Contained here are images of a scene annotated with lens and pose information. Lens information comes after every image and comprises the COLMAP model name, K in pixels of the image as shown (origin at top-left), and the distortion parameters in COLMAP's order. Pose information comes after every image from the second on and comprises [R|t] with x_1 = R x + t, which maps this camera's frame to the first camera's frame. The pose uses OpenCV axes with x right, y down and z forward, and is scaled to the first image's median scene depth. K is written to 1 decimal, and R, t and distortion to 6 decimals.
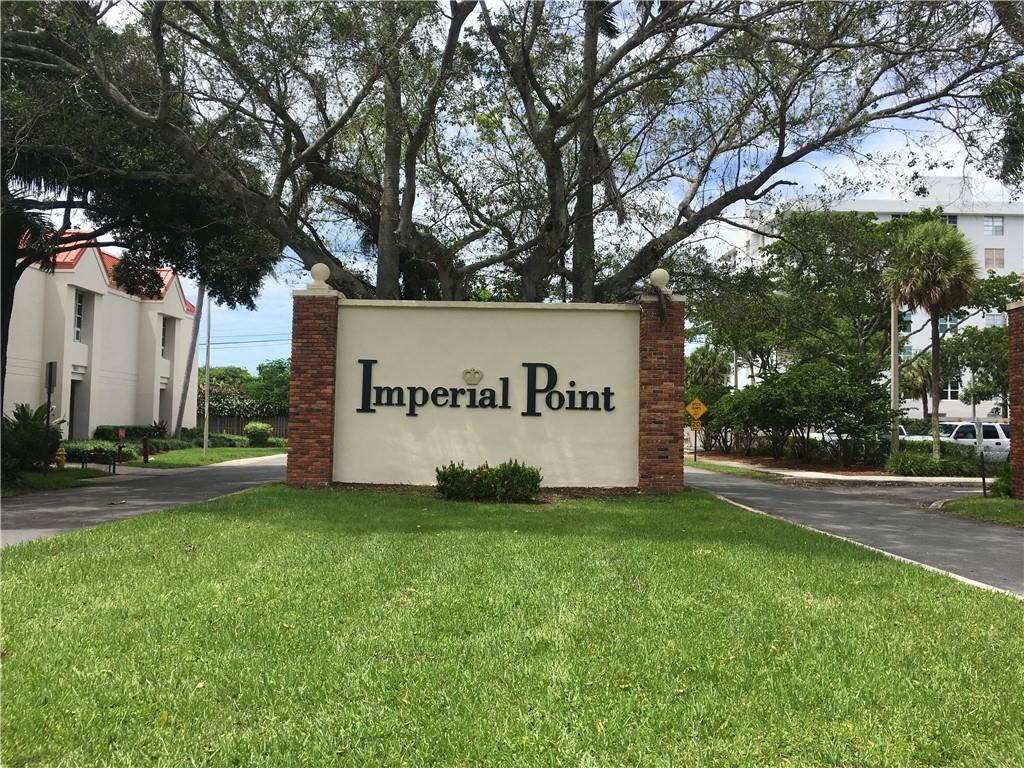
lens RADIAL K [[876.7, 0, 512.0], [0, 876.7, 384.0], [0, 0, 1]] dist [0.073728, -0.106152]
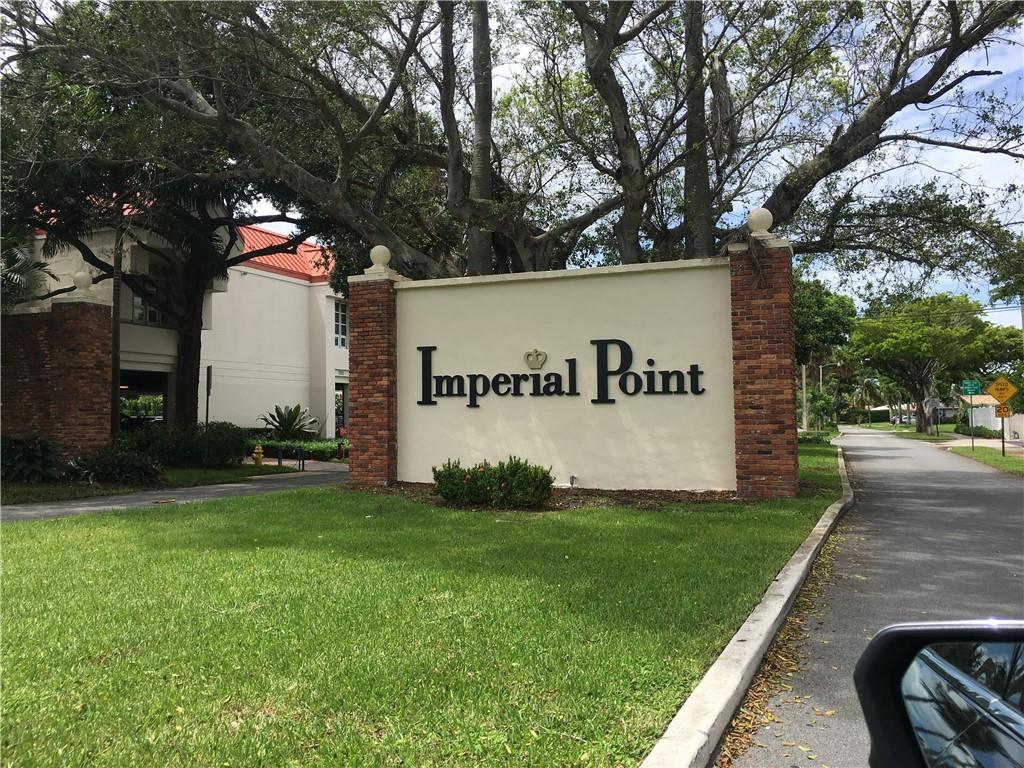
lens RADIAL K [[876.7, 0, 512.0], [0, 876.7, 384.0], [0, 0, 1]] dist [0.073728, -0.106152]
pose [[0.918980, -0.037541, -0.392514, 0.269664], [0.039803, 0.999205, -0.002377, 0.016486], [0.392291, -0.013438, 0.919743, 0.202803]]
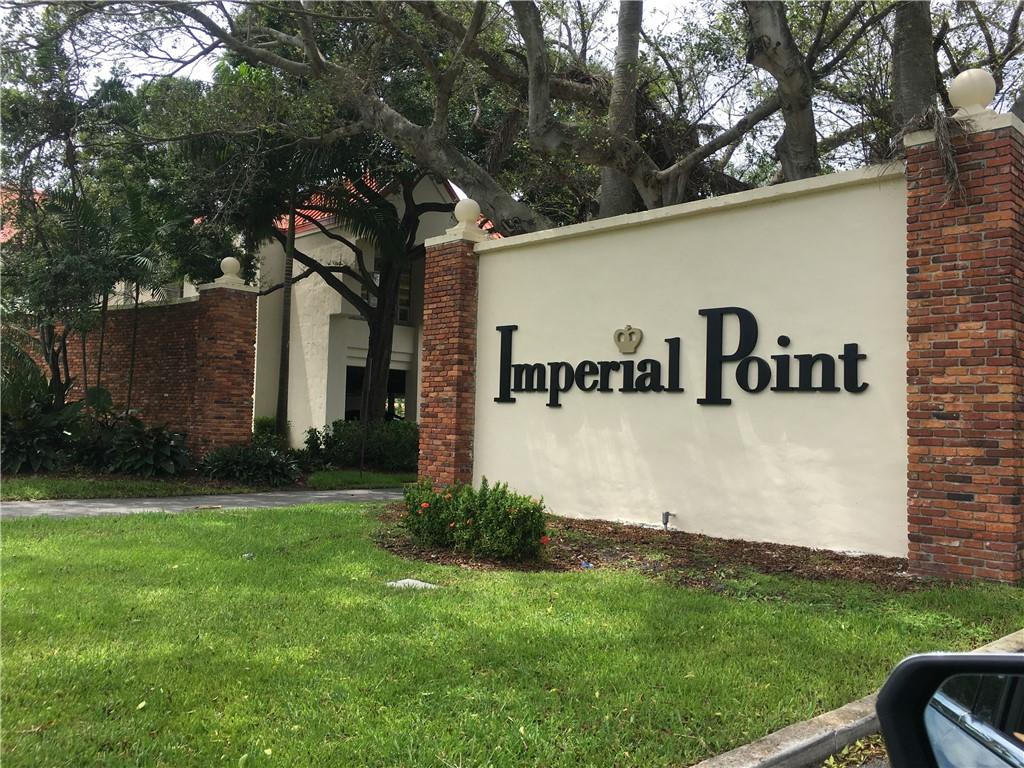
lens RADIAL K [[876.7, 0, 512.0], [0, 876.7, 384.0], [0, 0, 1]] dist [0.073728, -0.106152]
pose [[0.688931, -0.029579, -0.724223, 0.331951], [0.017864, 0.999556, -0.023831, 0.034071], [0.724607, 0.003480, 0.689154, 0.532926]]
